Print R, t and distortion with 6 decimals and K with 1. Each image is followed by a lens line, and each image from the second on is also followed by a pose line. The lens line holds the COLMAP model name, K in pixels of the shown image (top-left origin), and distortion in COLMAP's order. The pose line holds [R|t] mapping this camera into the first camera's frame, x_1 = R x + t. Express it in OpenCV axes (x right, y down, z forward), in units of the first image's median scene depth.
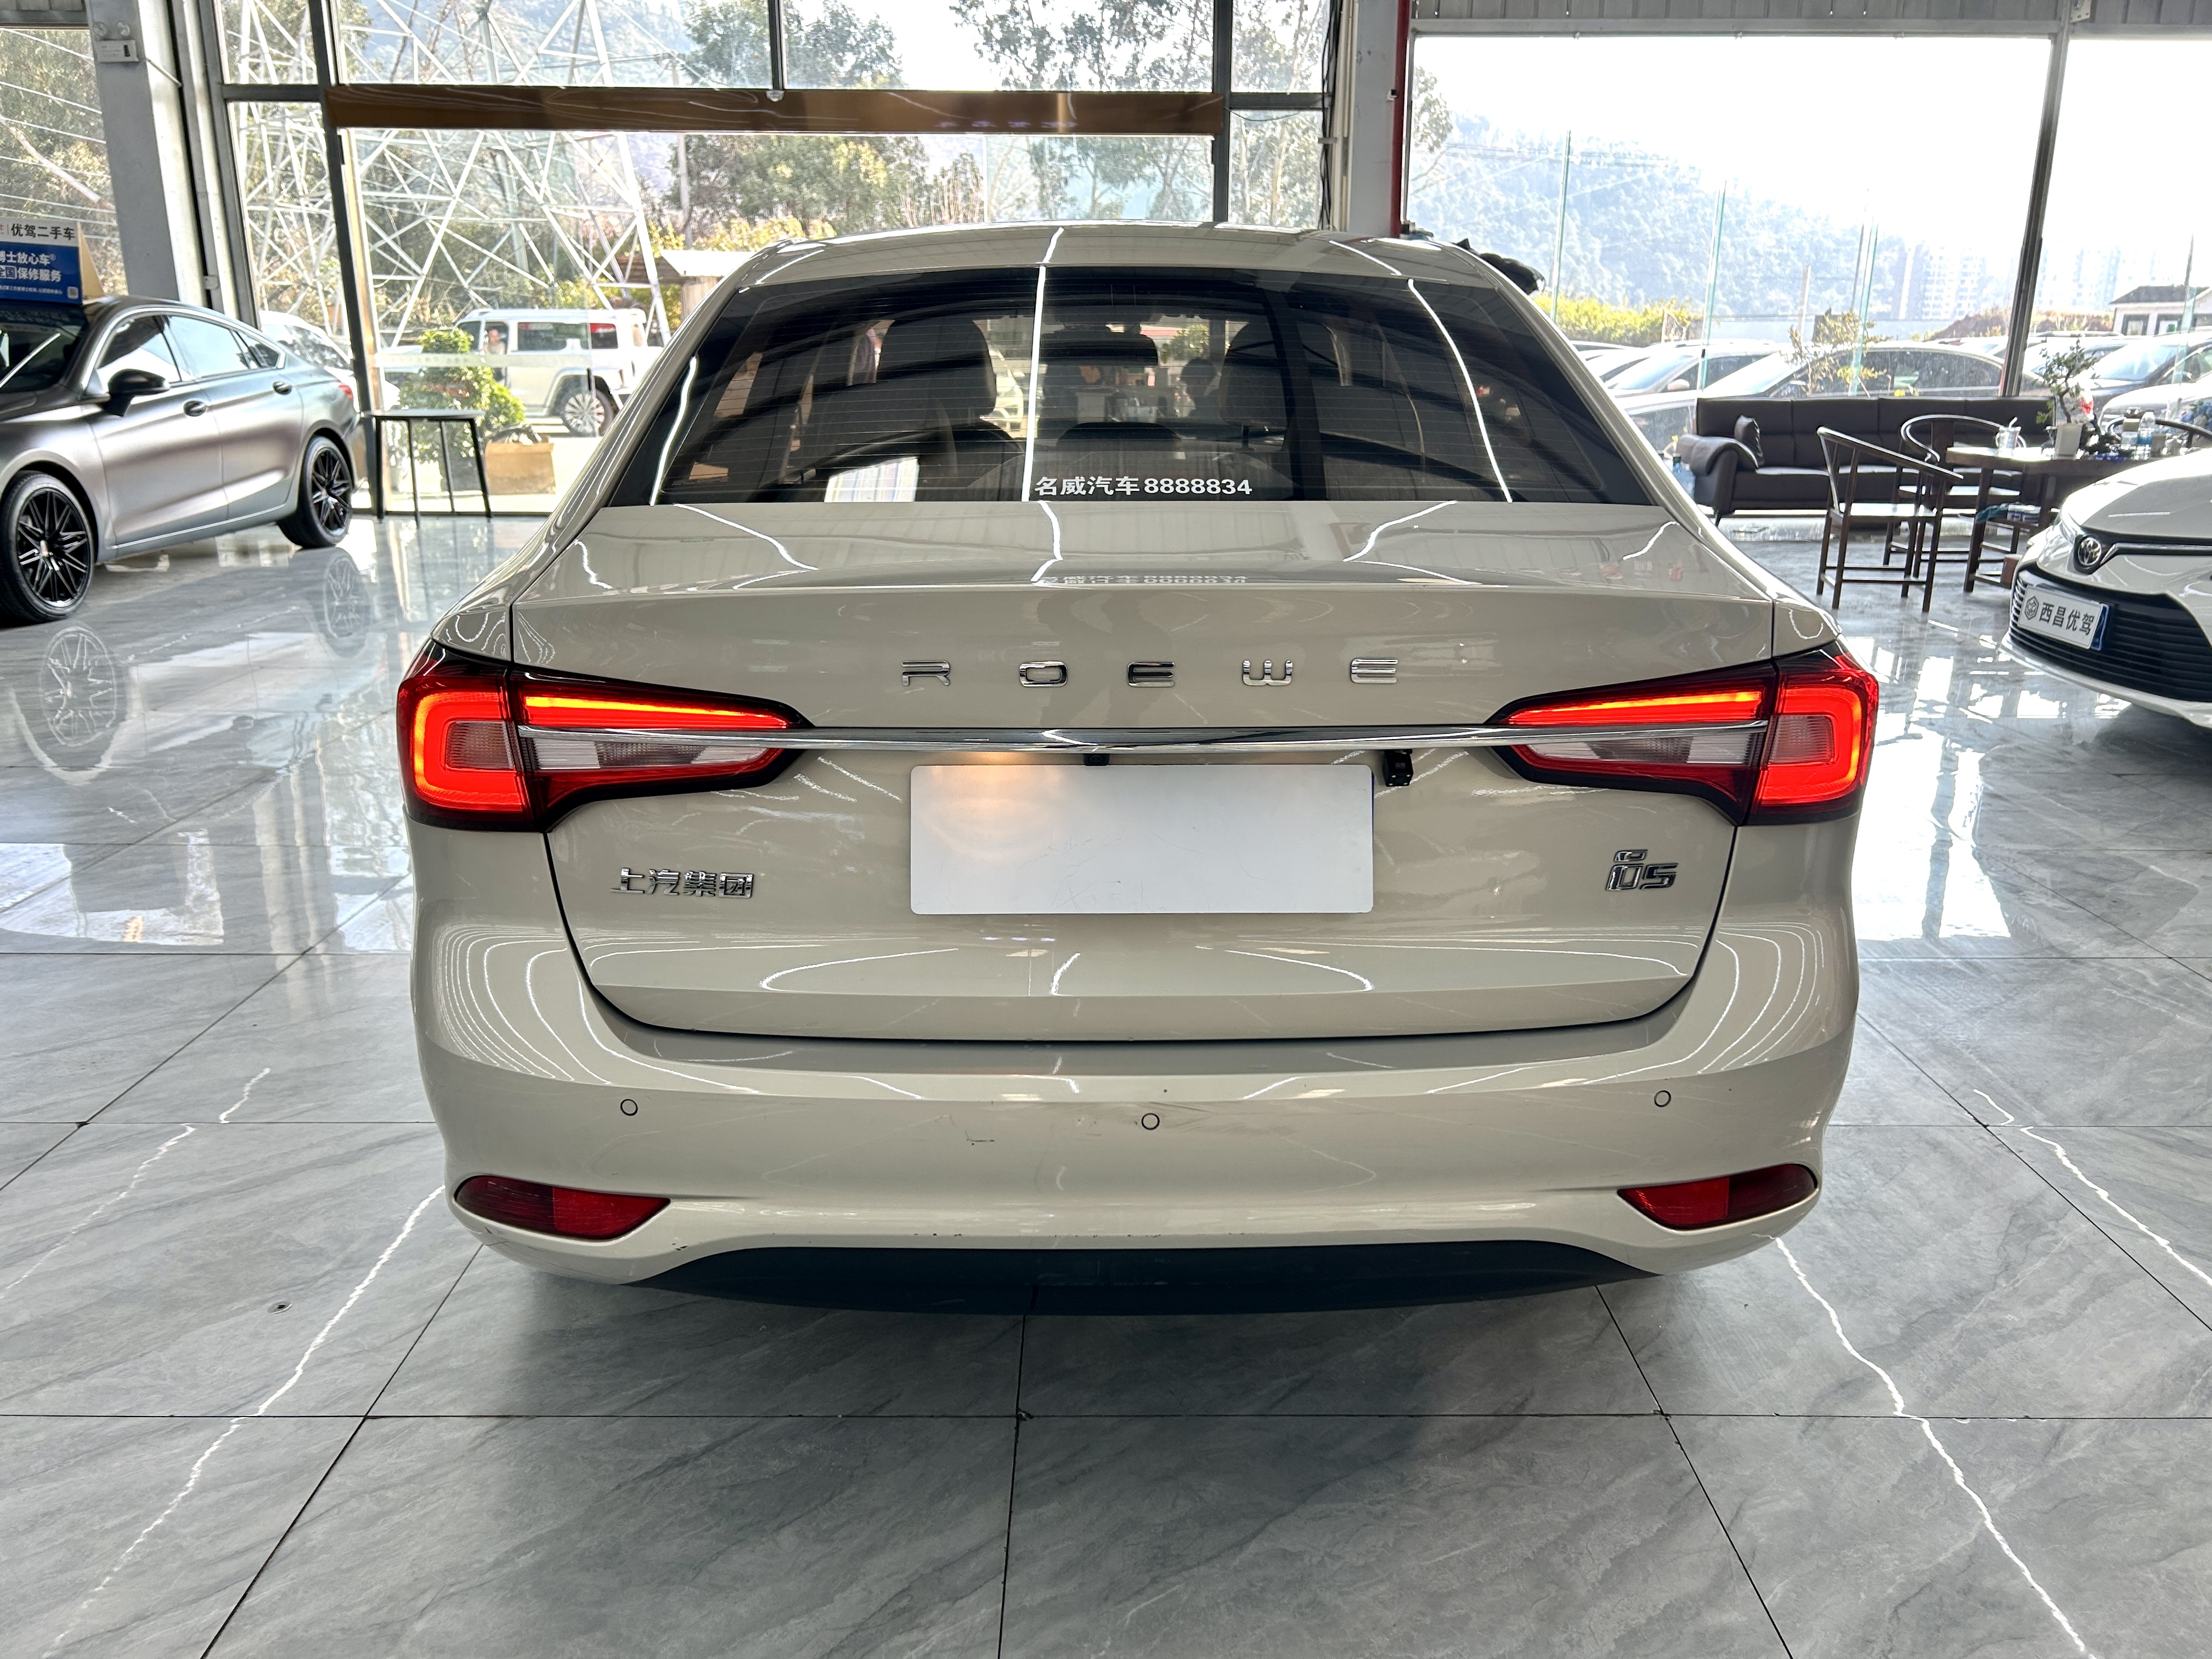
lens RADIAL K [[1684.6, 0, 1105.9], [0, 1684.6, 830.2], [0, 0, 1]] dist [0.048878, -0.043302]
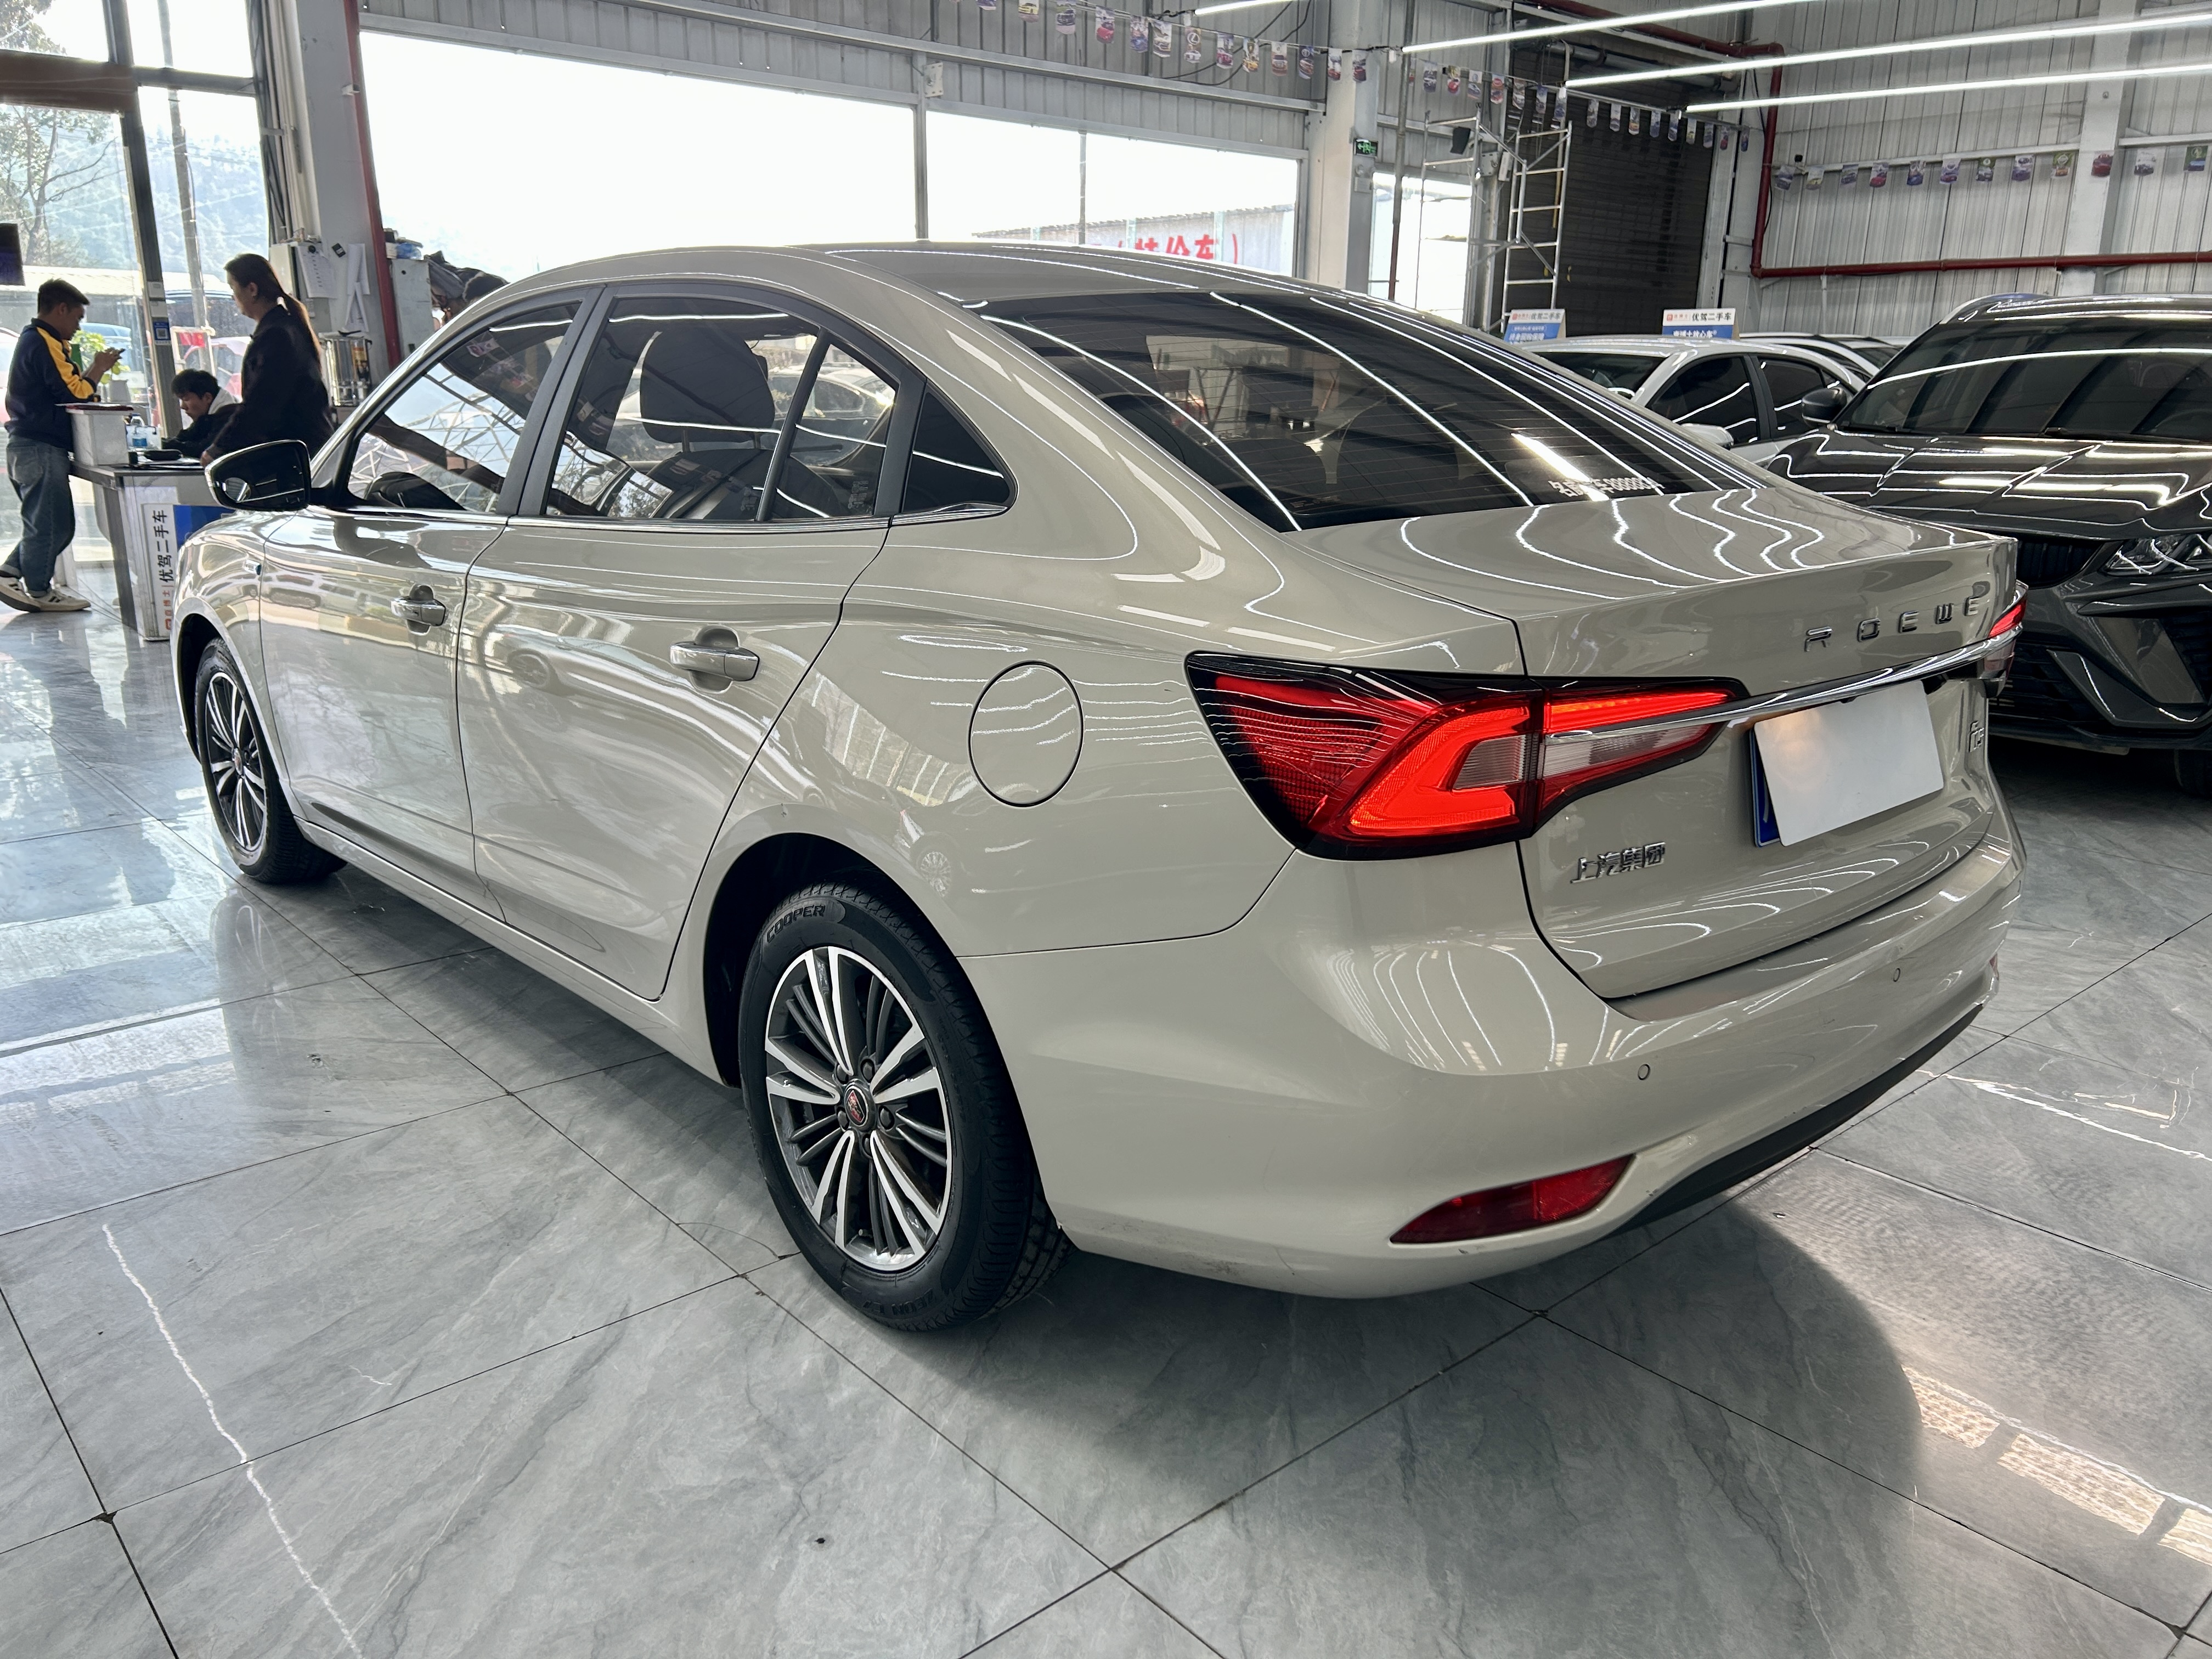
lens RADIAL K [[1684.6, 0, 1096.1], [0, 1684.6, 831.5], [0, 0, 1]] dist [0.048878, -0.043302]
pose [[0.751652, -0.168300, 0.637726, -0.906391], [0.174360, 0.983202, 0.053965, -0.079995], [-0.636096, 0.070631, 0.768371, 0.286534]]
